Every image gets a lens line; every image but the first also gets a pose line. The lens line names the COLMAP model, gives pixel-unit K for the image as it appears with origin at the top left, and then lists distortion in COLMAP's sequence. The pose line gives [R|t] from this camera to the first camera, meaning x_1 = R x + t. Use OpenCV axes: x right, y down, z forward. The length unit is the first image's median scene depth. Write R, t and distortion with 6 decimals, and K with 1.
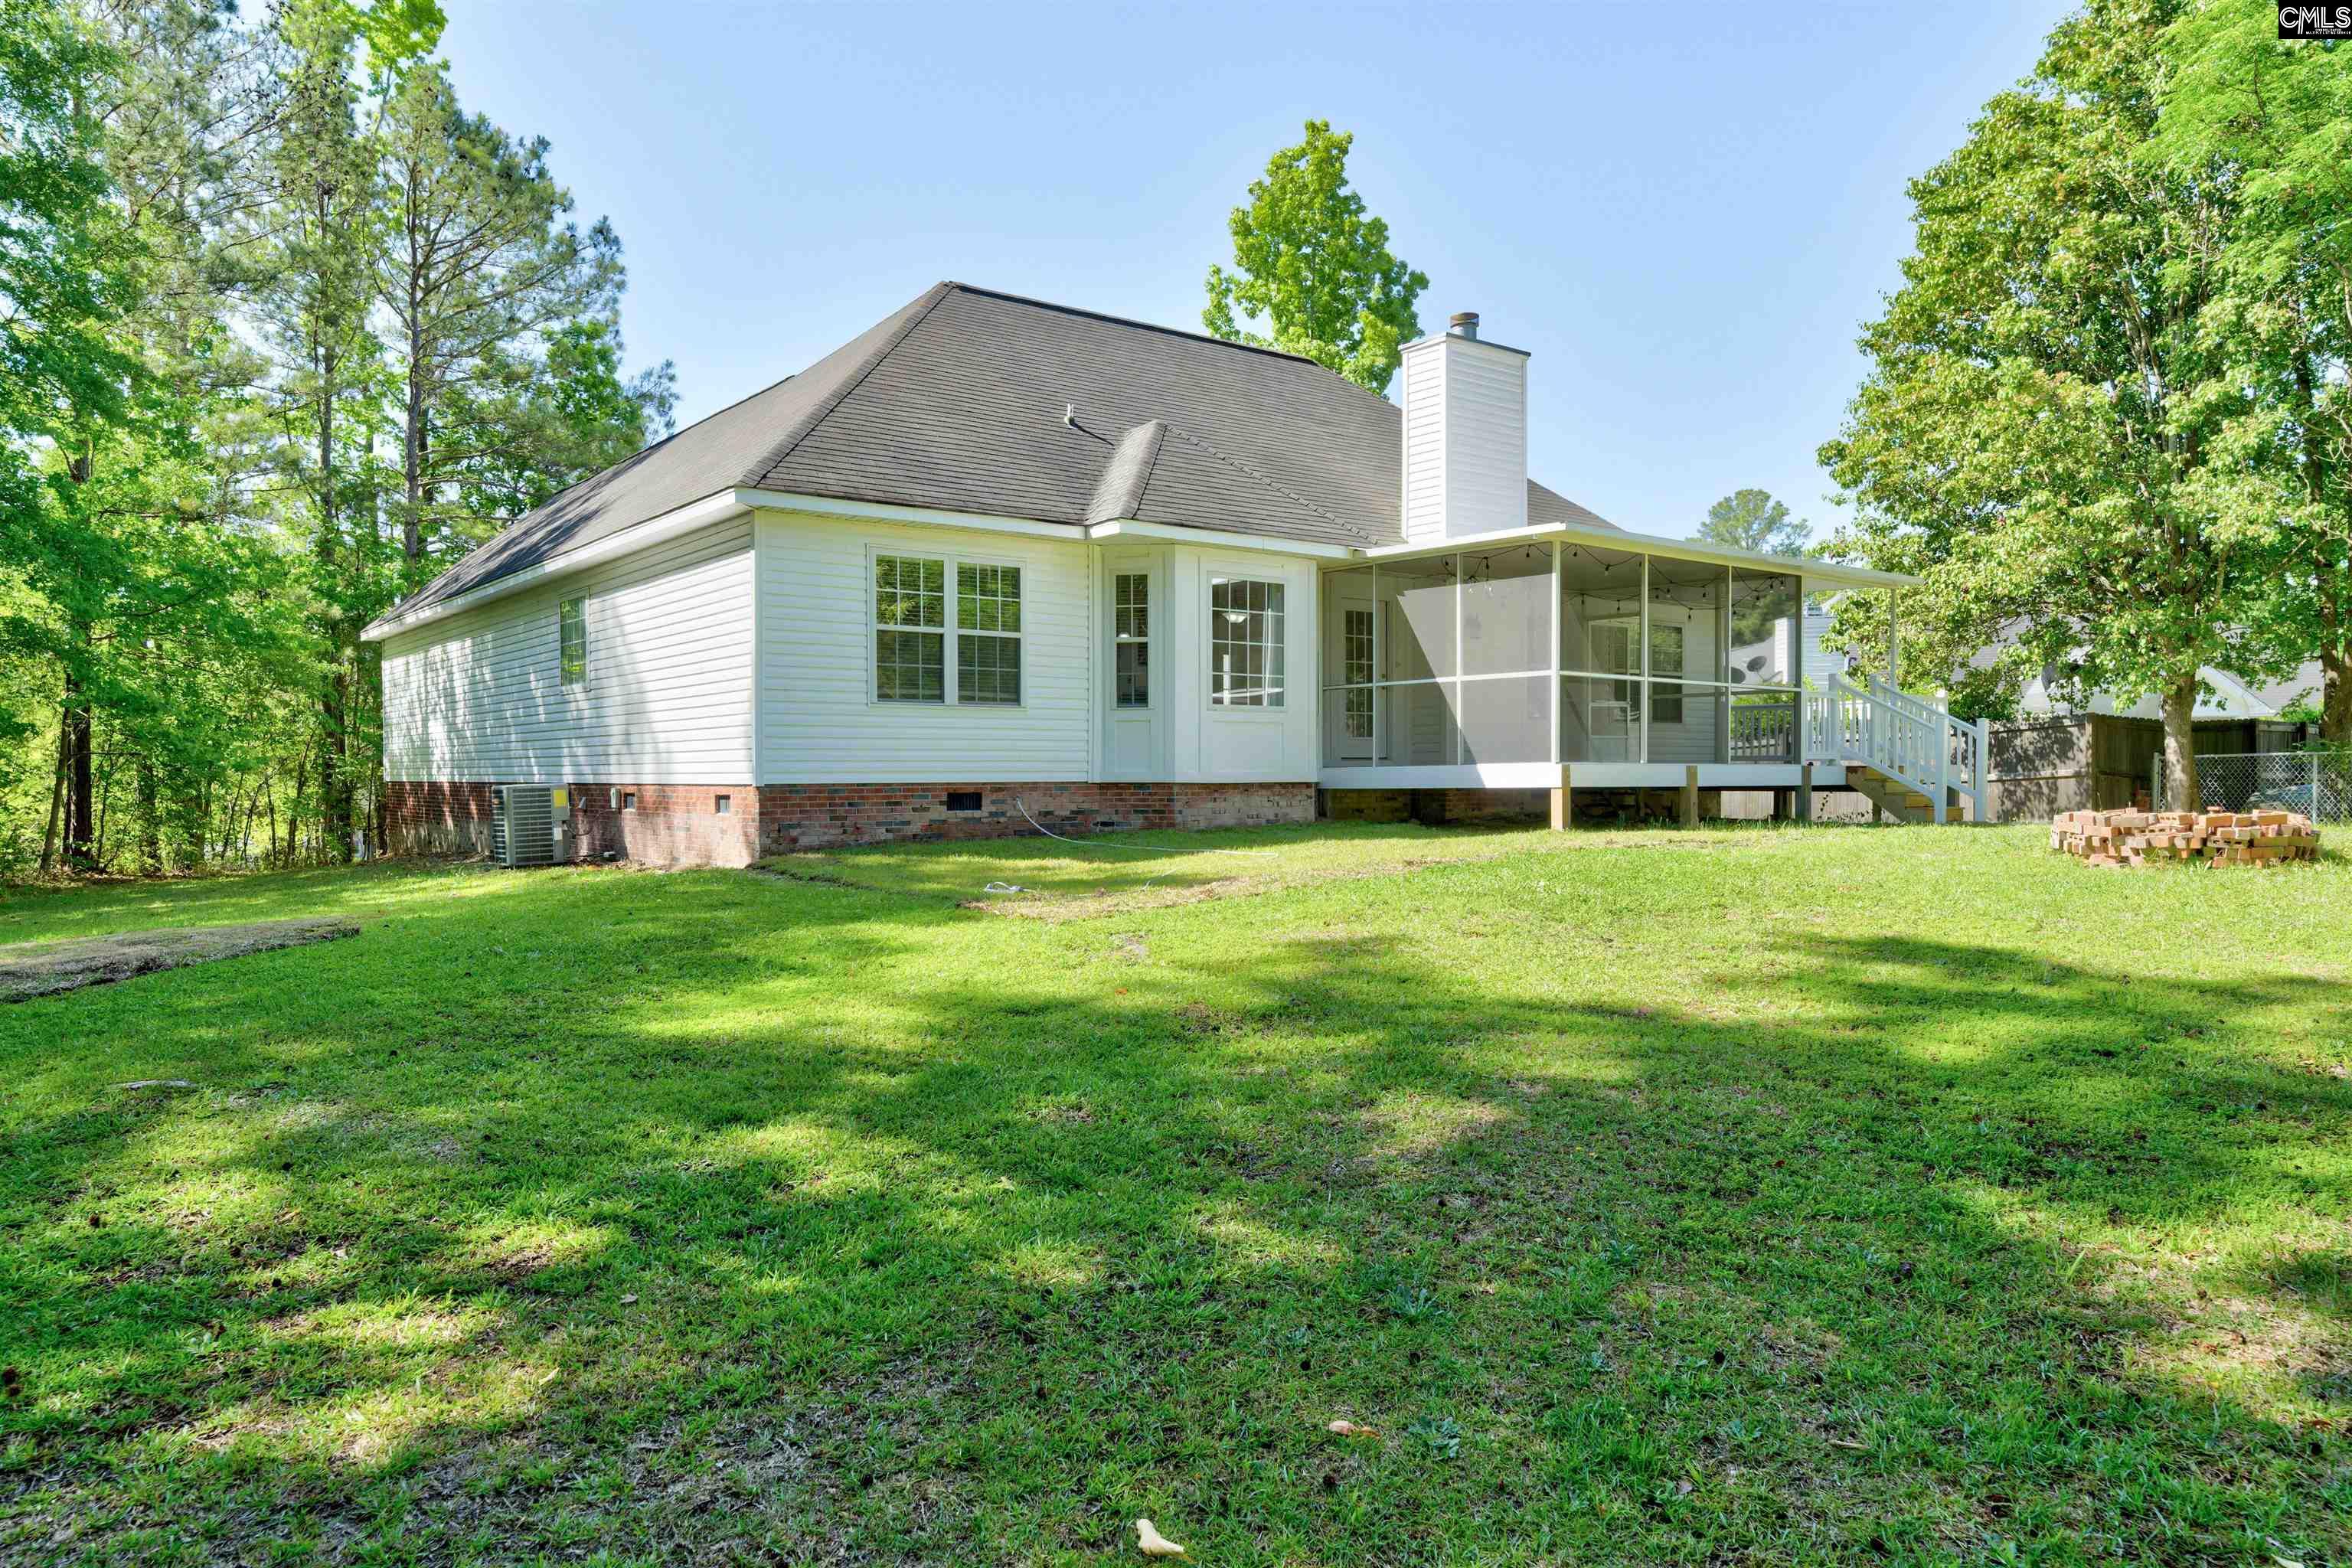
lens RADIAL K [[1620.3, 0, 1177.7], [0, 1620.3, 788.1], [0, 0, 1]] dist [0.005414, 0.000684]
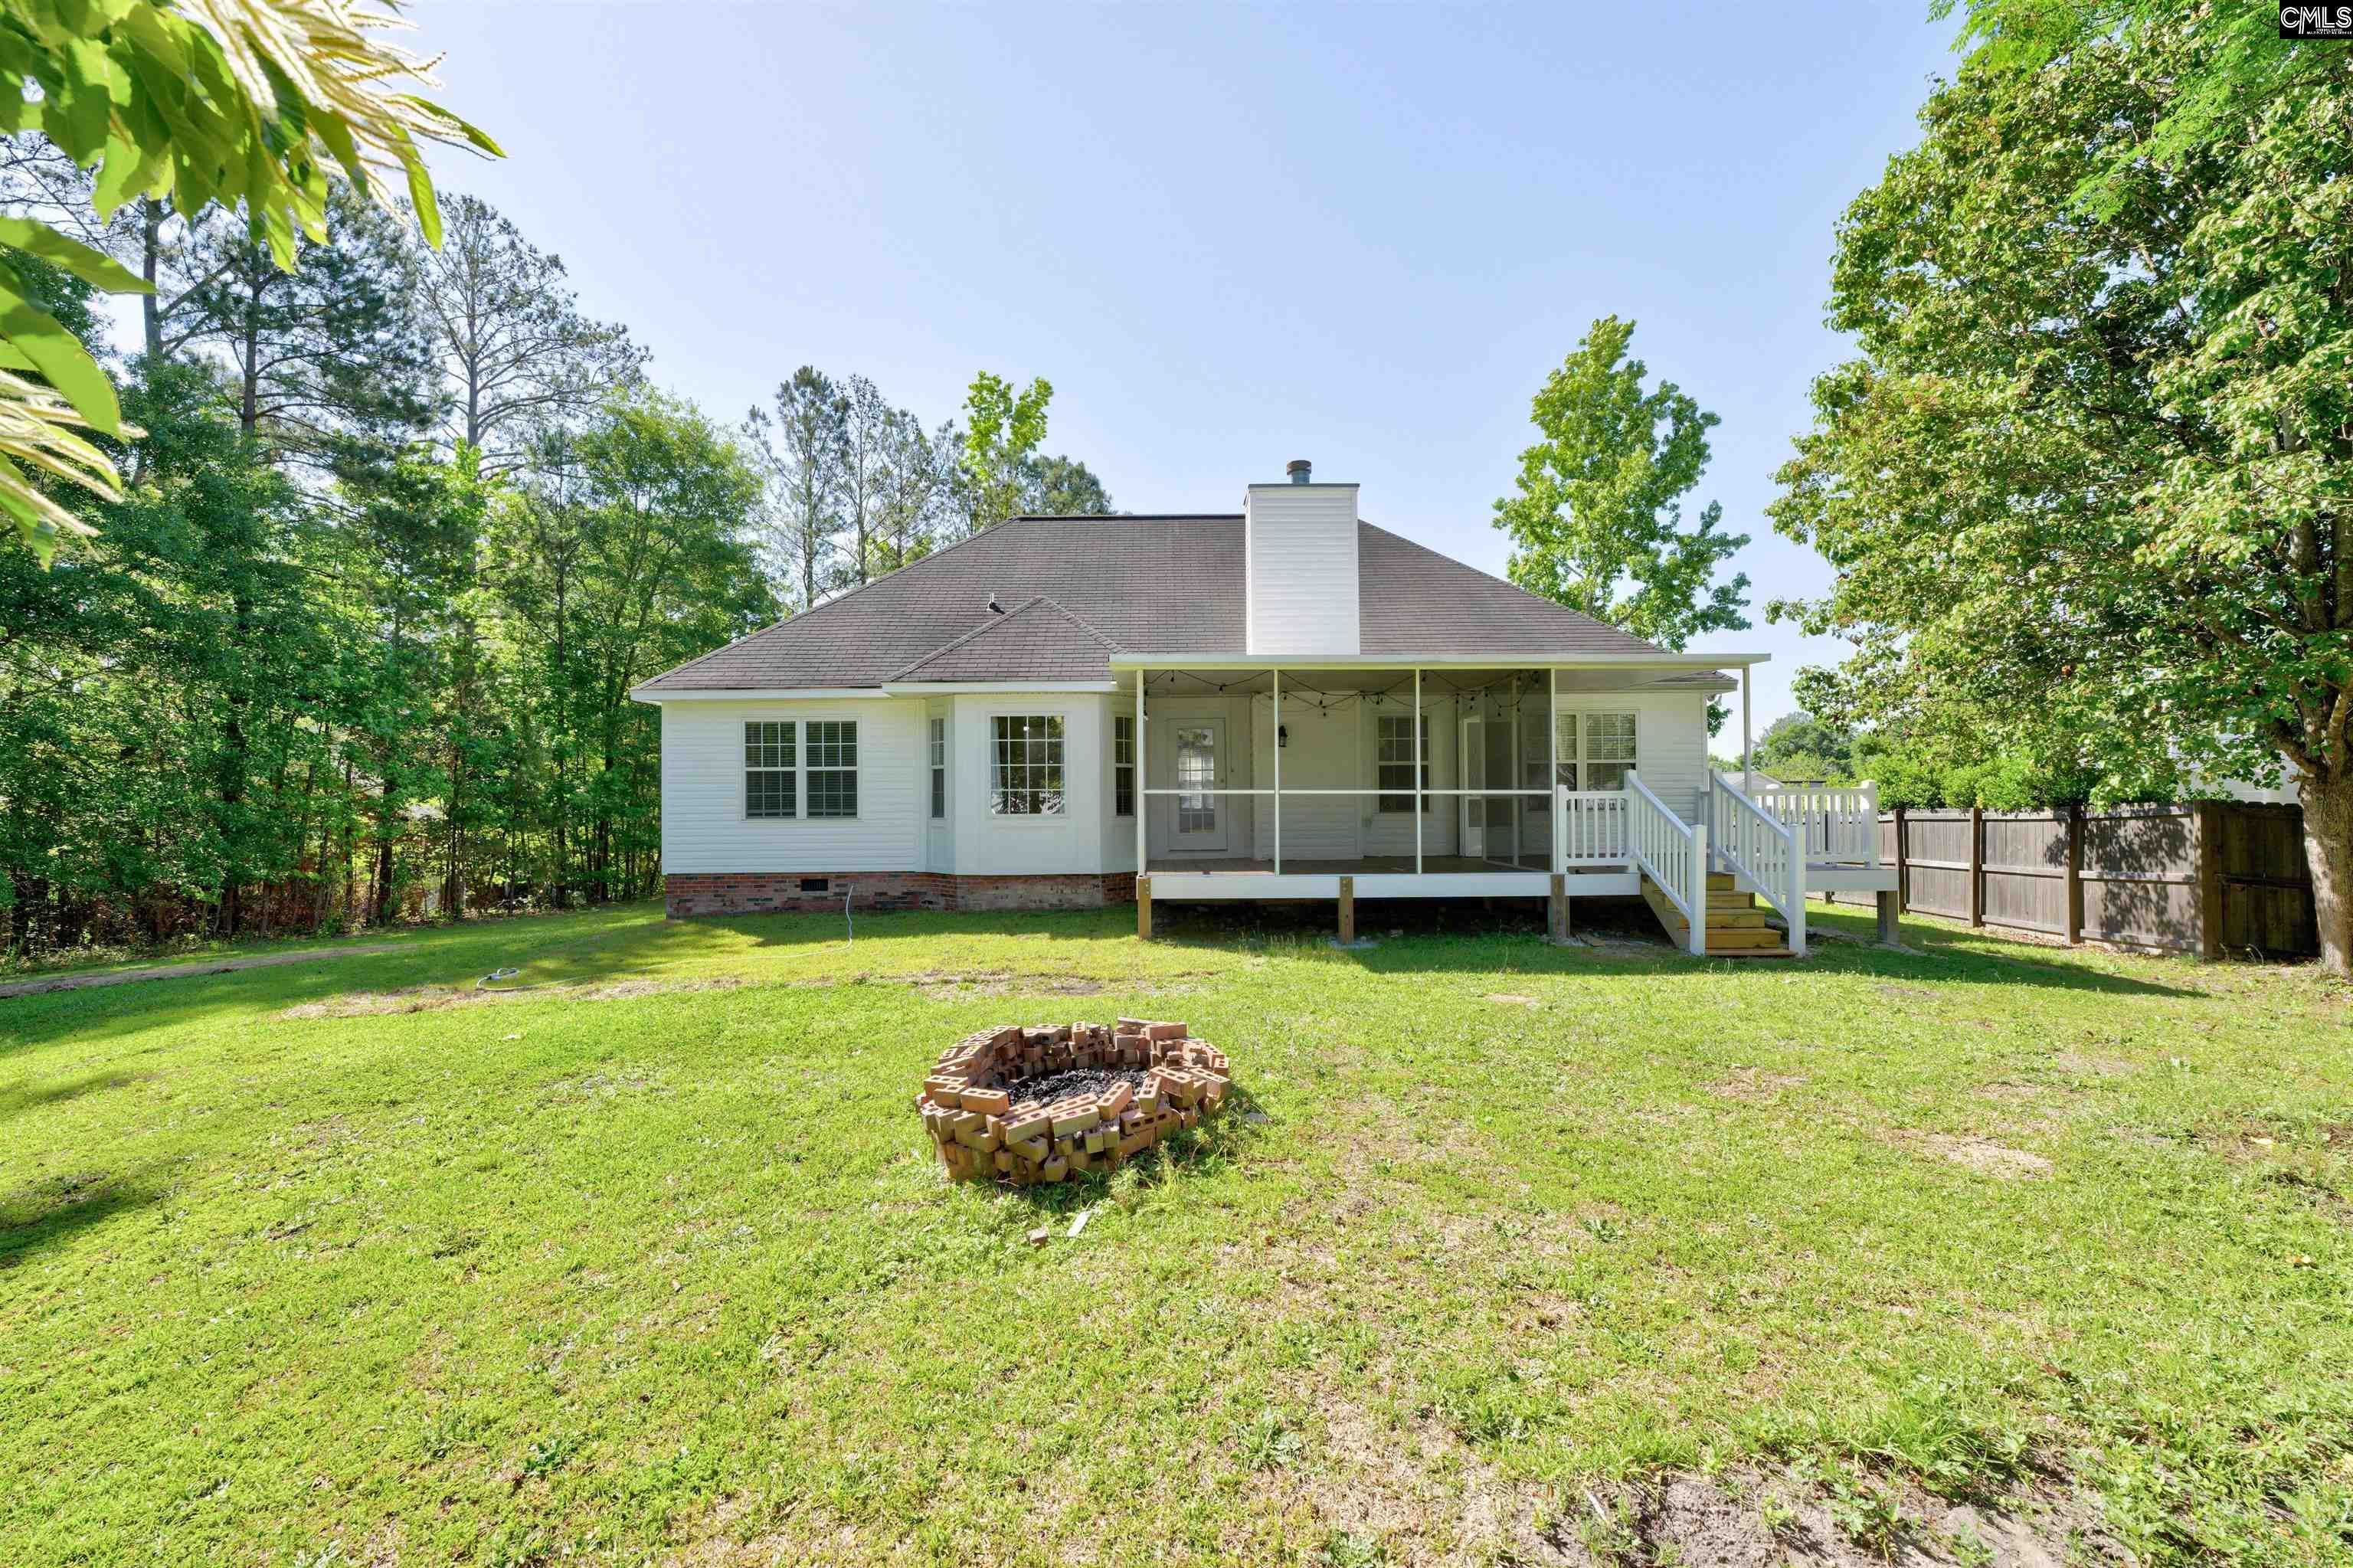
lens RADIAL K [[935.1, 0, 1176.2], [0, 935.1, 785.4], [0, 0, 1]] dist [-0.004045, -0.000168]
pose [[0.795951, -0.014361, -0.605191, 0.593322], [0.000923, 0.999746, -0.022511, -0.058012], [0.605361, 0.017359, 0.795762, 0.496483]]
